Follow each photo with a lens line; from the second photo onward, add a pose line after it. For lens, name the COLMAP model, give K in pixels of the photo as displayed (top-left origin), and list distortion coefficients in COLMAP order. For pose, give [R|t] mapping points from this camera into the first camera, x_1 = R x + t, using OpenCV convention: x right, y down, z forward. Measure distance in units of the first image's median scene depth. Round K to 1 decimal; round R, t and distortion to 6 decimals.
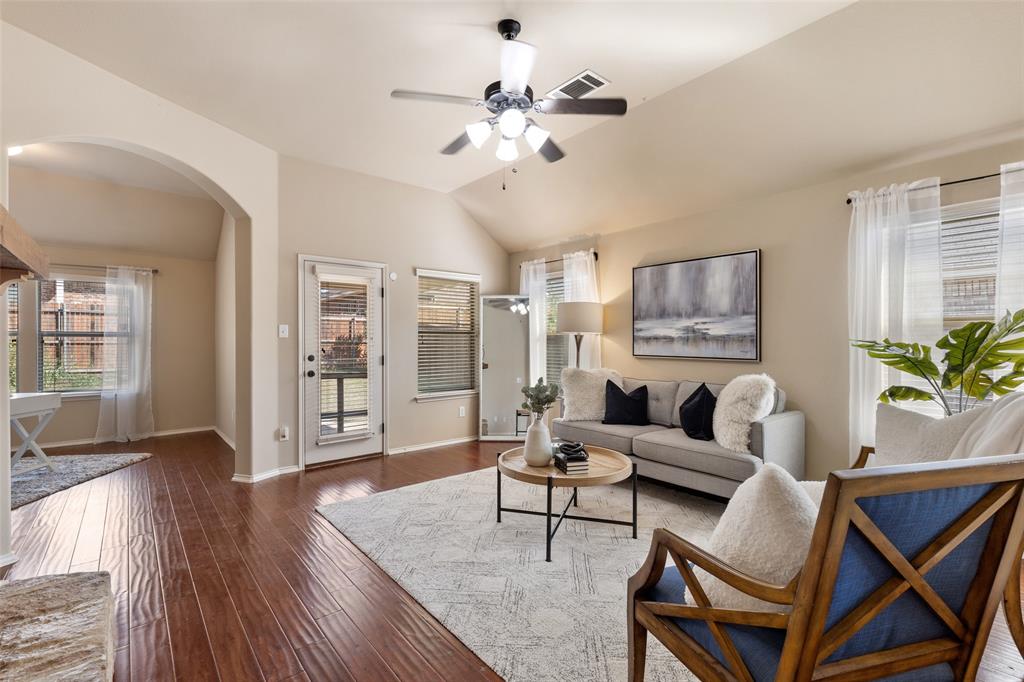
lens RADIAL K [[456.5, 0, 512.0], [0, 456.5, 341.0], [0, 0, 1]] dist [0.001617, 0.000215]
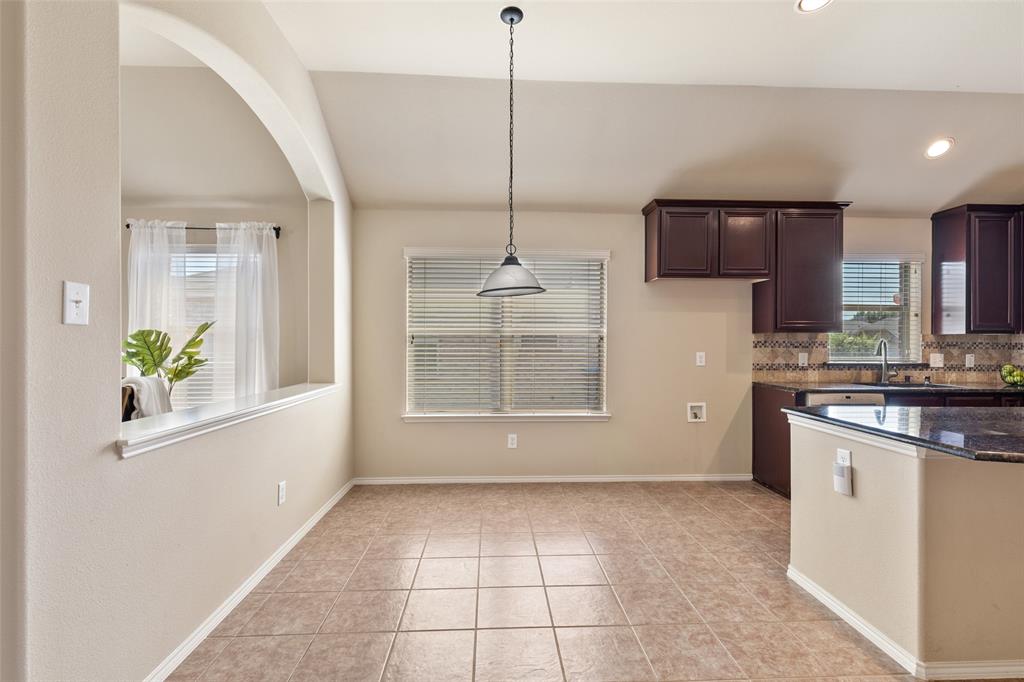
lens RADIAL K [[460.9, 0, 512.0], [0, 460.9, 341.0], [0, 0, 1]] dist [0.002266, -0.000246]
pose [[0.608324, 0.004770, 0.793675, 0.302799], [-0.004470, 0.999987, -0.002583, -0.003617], [-0.793676, -0.001976, 0.608337, -0.421516]]
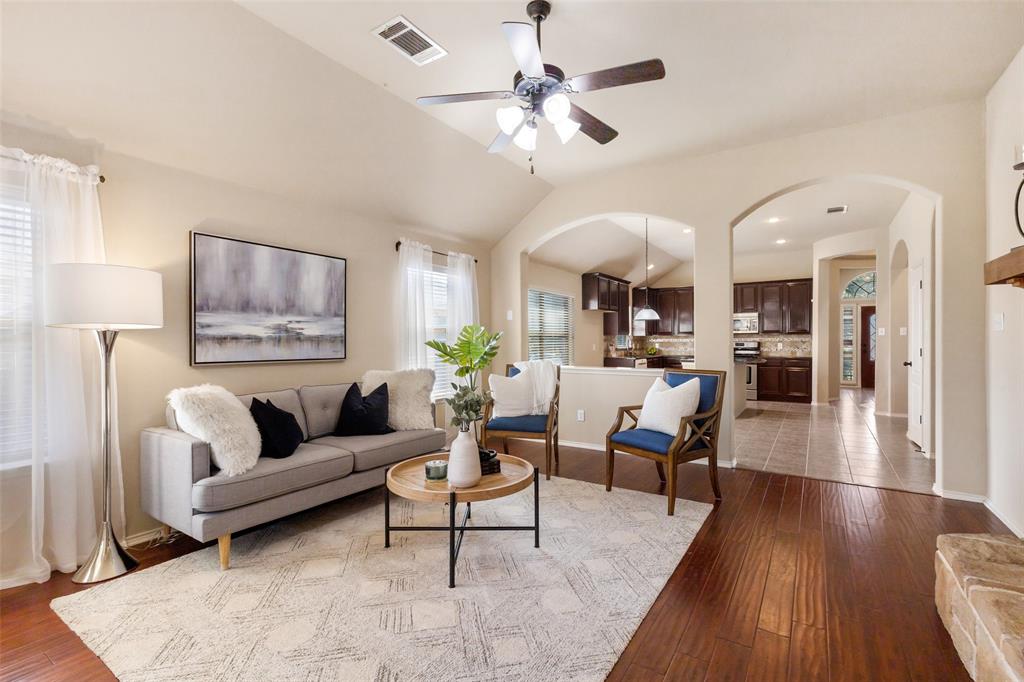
lens RADIAL K [[460.9, 0, 512.0], [0, 460.9, 341.0], [0, 0, 1]] dist [0.002266, -0.000246]
pose [[-0.283942, 0.002167, 0.958839, -0.573515], [0.004759, 0.999988, -0.000851, 0.001624], [-0.958830, 0.004321, -0.283949, 0.835584]]
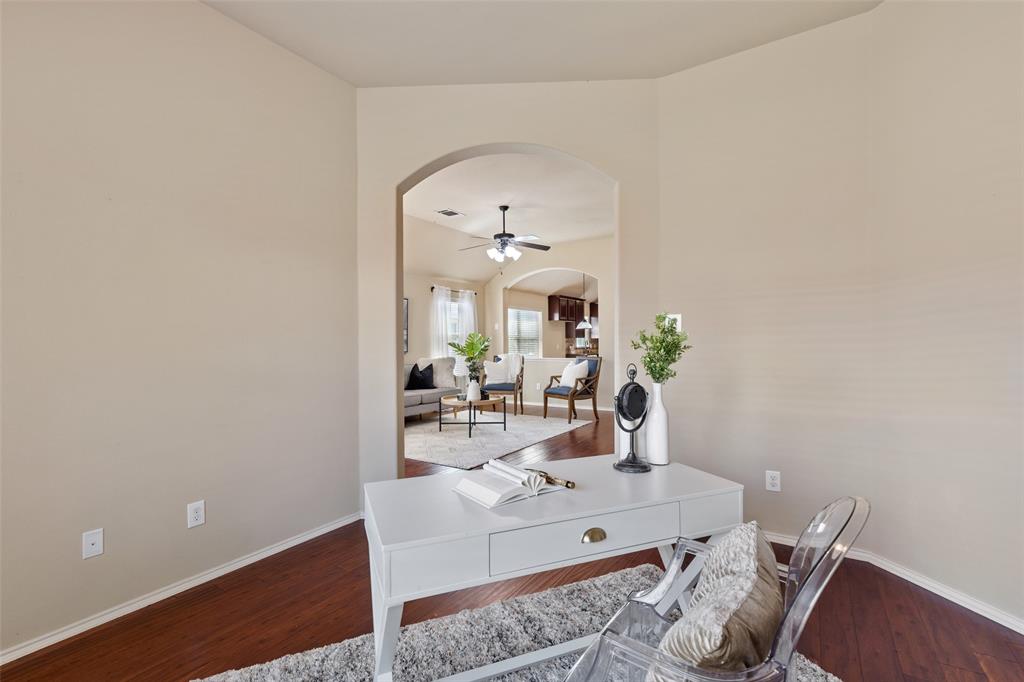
lens RADIAL K [[460.9, 0, 512.0], [0, 460.9, 341.0], [0, 0, 1]] dist [0.002266, -0.000246]
pose [[-0.295972, 0.006428, 0.955175, -1.433660], [0.008102, 0.999958, -0.004219, 0.004041], [-0.955162, 0.006490, -0.296012, 1.047076]]
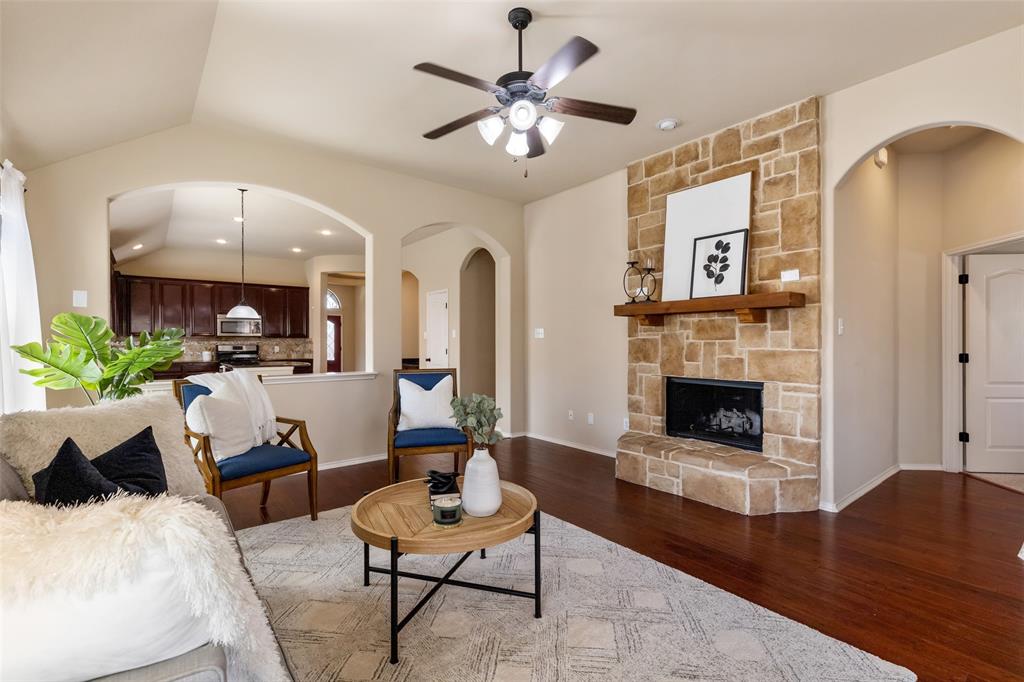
lens RADIAL K [[460.9, 0, 512.0], [0, 460.9, 341.0], [0, 0, 1]] dist [0.002266, -0.000246]
pose [[-0.999693, 0.003157, 0.024566, -0.004785], [0.003054, 0.999986, -0.004218, 0.003110], [-0.024579, -0.004142, -0.999689, 1.245584]]
